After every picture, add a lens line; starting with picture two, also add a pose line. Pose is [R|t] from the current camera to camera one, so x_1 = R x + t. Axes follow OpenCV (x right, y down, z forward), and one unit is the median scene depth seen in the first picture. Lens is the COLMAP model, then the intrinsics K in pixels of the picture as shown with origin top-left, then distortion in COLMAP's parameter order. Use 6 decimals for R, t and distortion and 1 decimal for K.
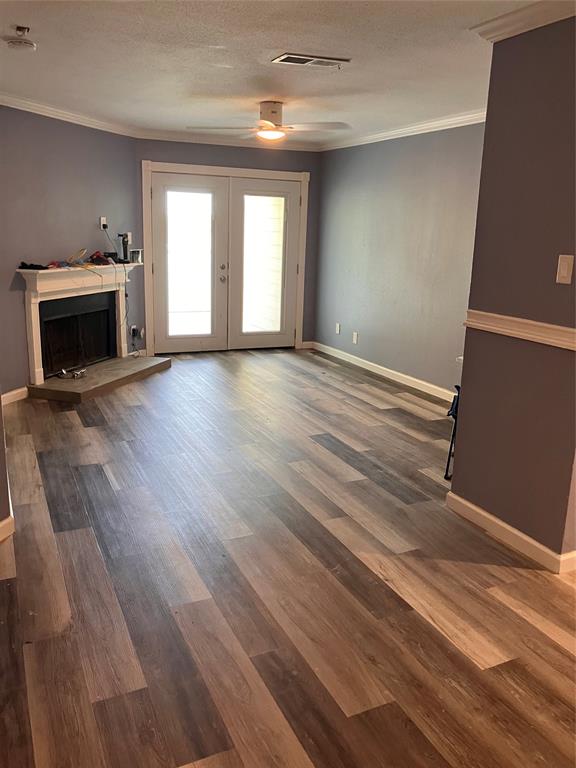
lens RADIAL K [[640.8, 0, 288.0], [0, 640.8, 383.8], [0, 0, 1]] dist [0.037430, -0.062960]
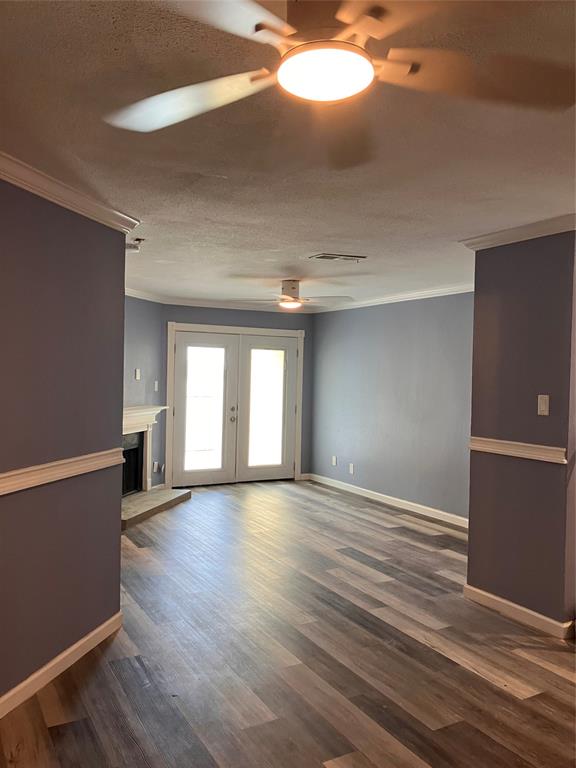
lens RADIAL K [[640.8, 0, 283.9], [0, 640.8, 392.1], [0, 0, 1]] dist [0.037430, -0.062960]
pose [[0.997887, -0.012923, 0.063668, -0.117981], [0.025803, 0.978241, -0.205862, 0.035934], [-0.059622, 0.207070, 0.976508, -0.179945]]
